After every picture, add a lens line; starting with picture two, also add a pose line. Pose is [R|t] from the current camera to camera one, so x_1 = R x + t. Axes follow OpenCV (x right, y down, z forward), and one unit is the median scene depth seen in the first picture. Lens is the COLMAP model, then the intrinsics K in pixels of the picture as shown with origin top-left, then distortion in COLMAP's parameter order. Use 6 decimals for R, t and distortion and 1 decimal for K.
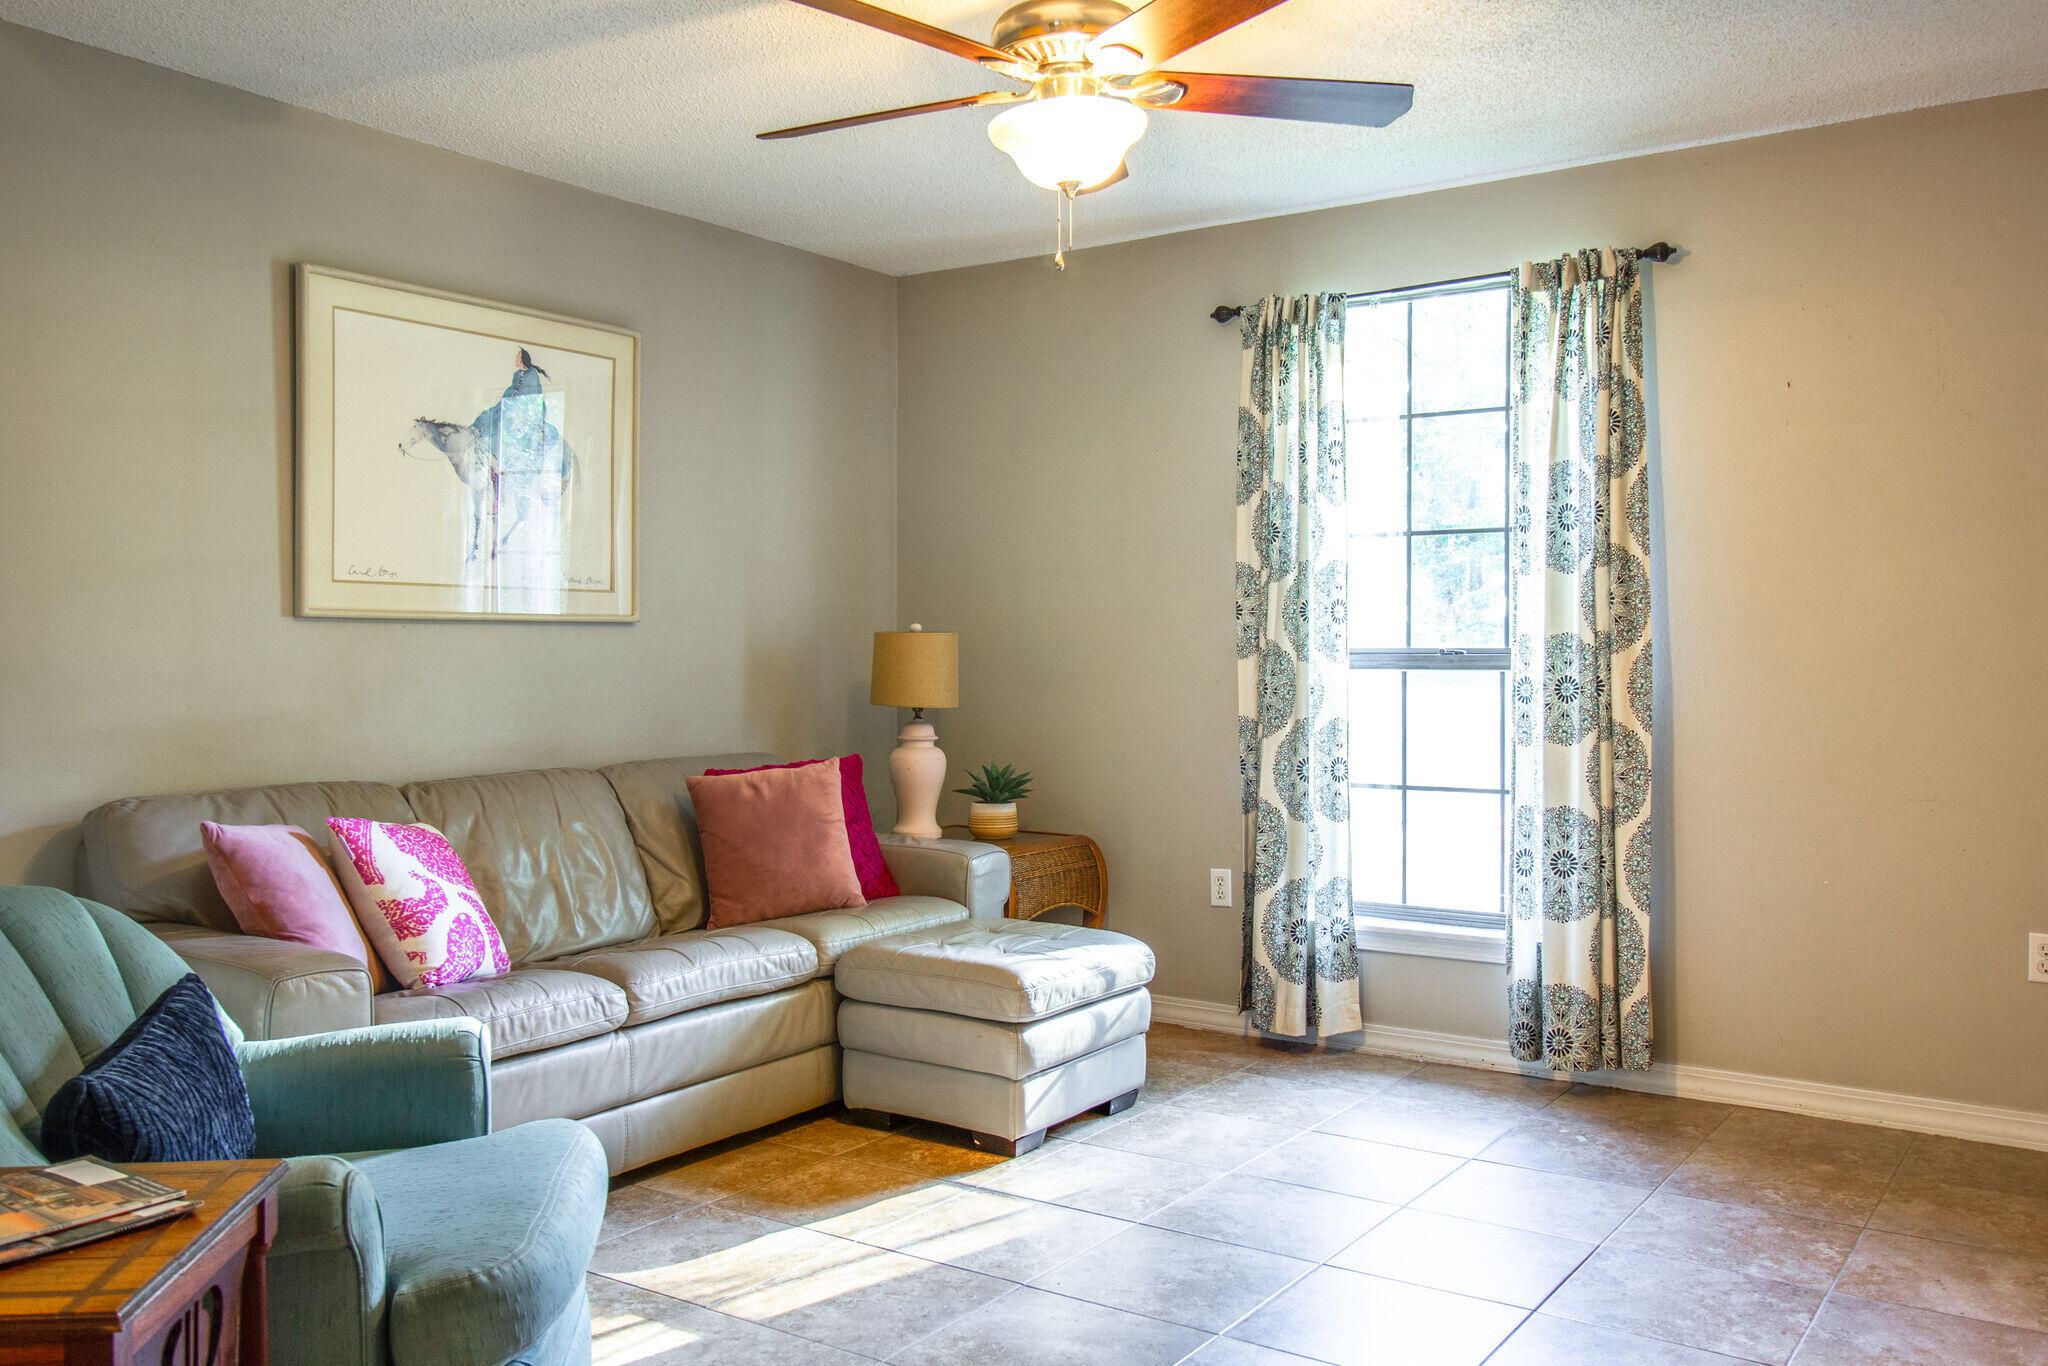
lens RADIAL K [[1659.1, 0, 1019.0], [0, 1659.1, 679.6], [0, 0, 1]] dist [0.006856, 0.006204]
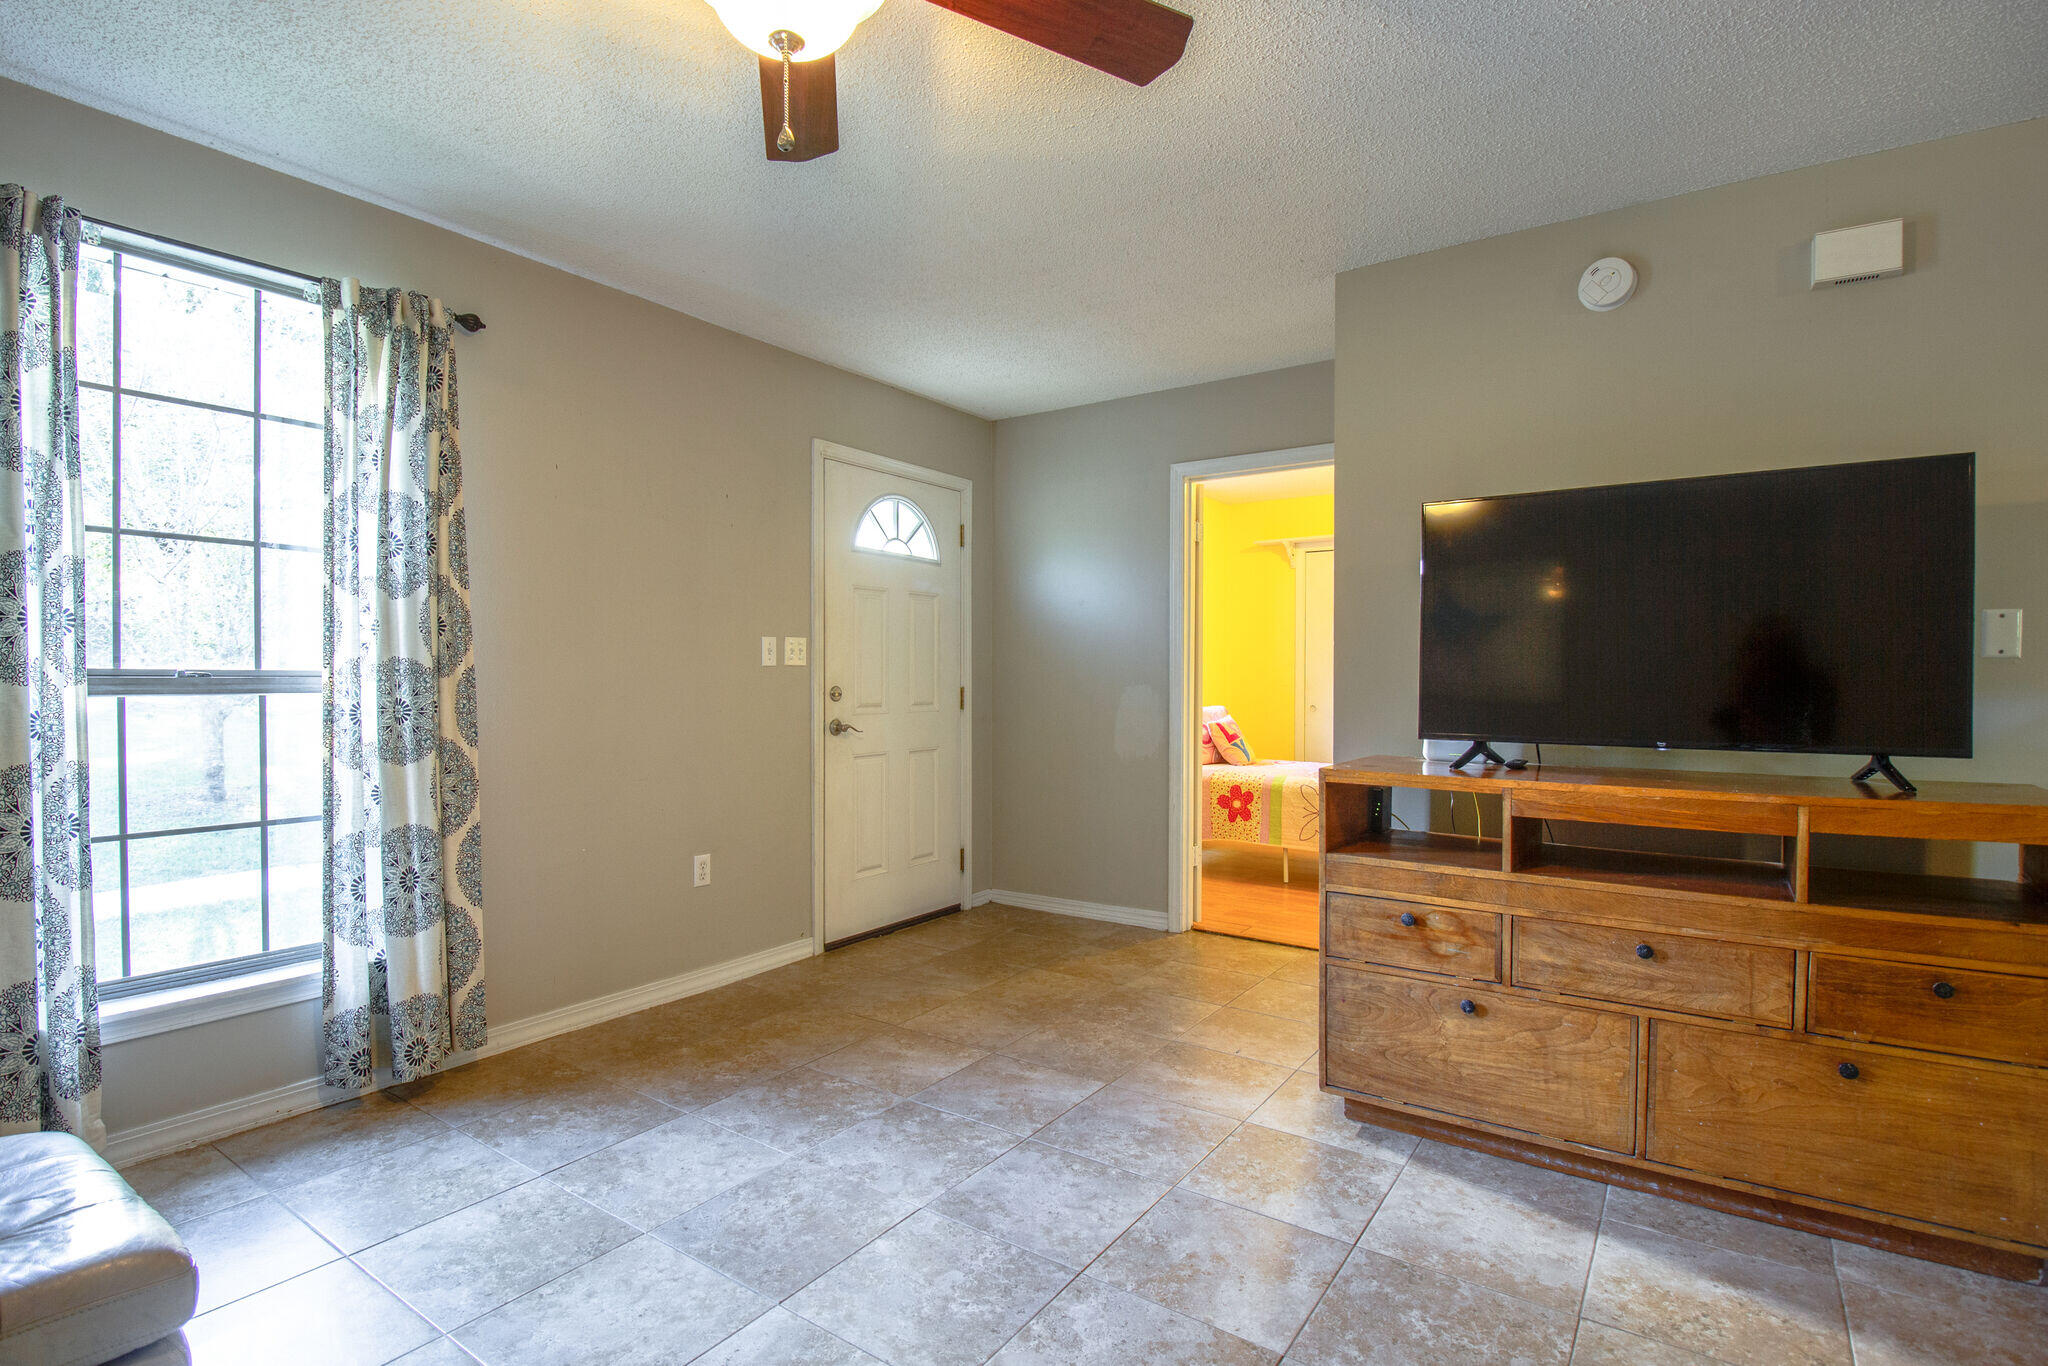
lens RADIAL K [[1000.0, 0, 1013.6], [0, 1000.0, 694.0], [0, 0, 1]] dist [-0.007818, -0.004632]
pose [[0.011286, -0.018020, 0.999774, -0.289766], [0.011243, 0.999777, 0.017894, -0.011963], [-0.999873, 0.011039, 0.011486, 0.619061]]
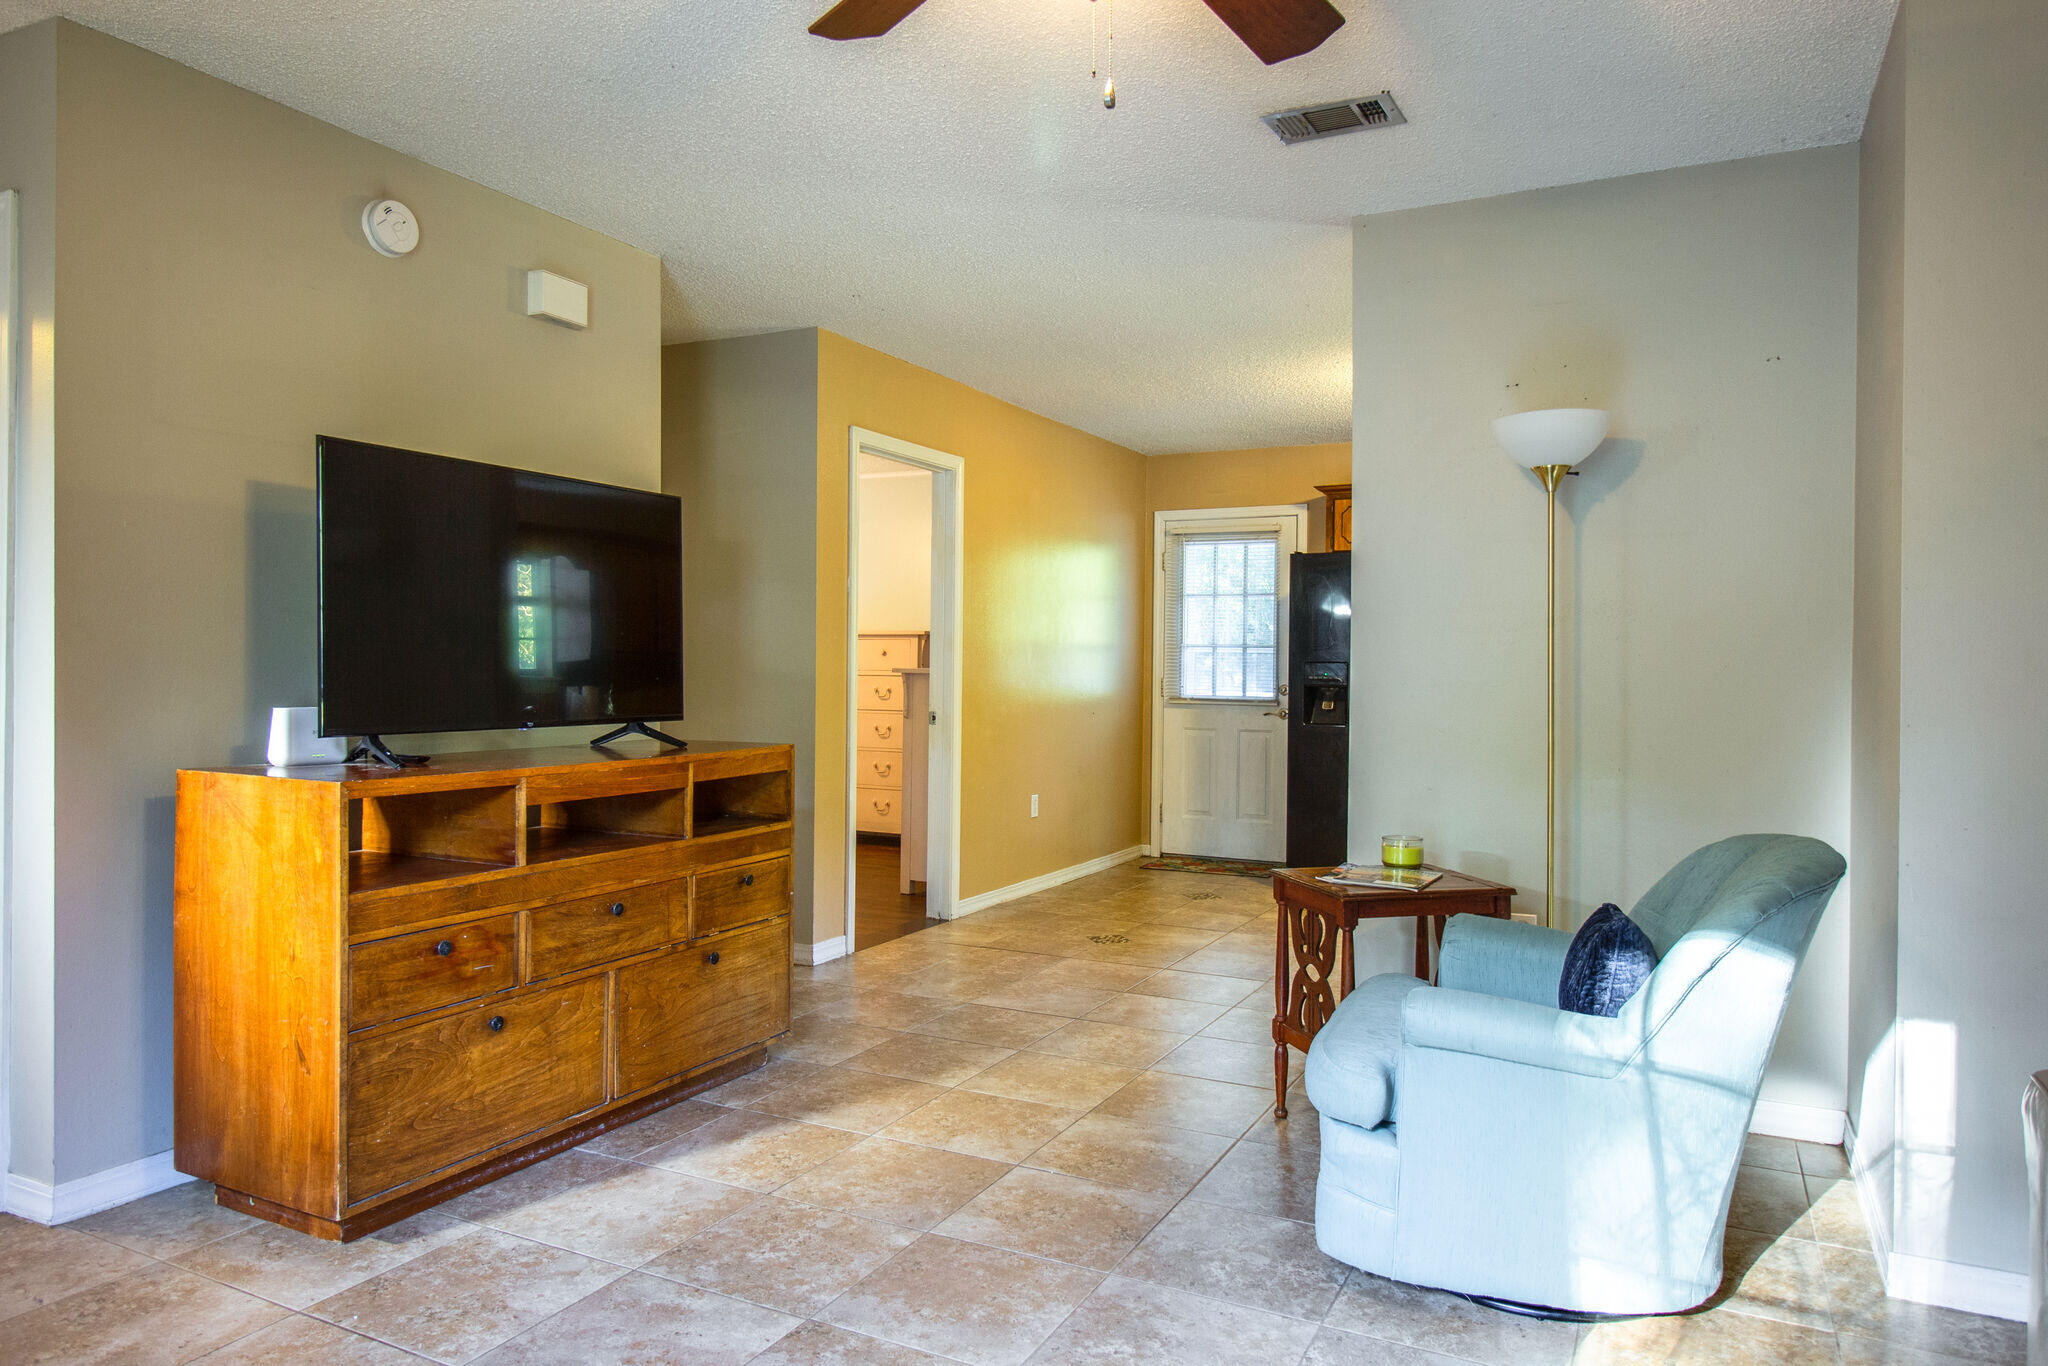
lens RADIAL K [[1322.4, 0, 1018.8], [0, 1322.4, 674.4], [0, 0, 1]] dist [0.002883, 0.003288]
pose [[-0.991236, -0.008096, -0.131855, 0.088887], [-0.010775, 0.999750, 0.019617, -0.017145], [0.131664, 0.020866, -0.991075, 1.061858]]
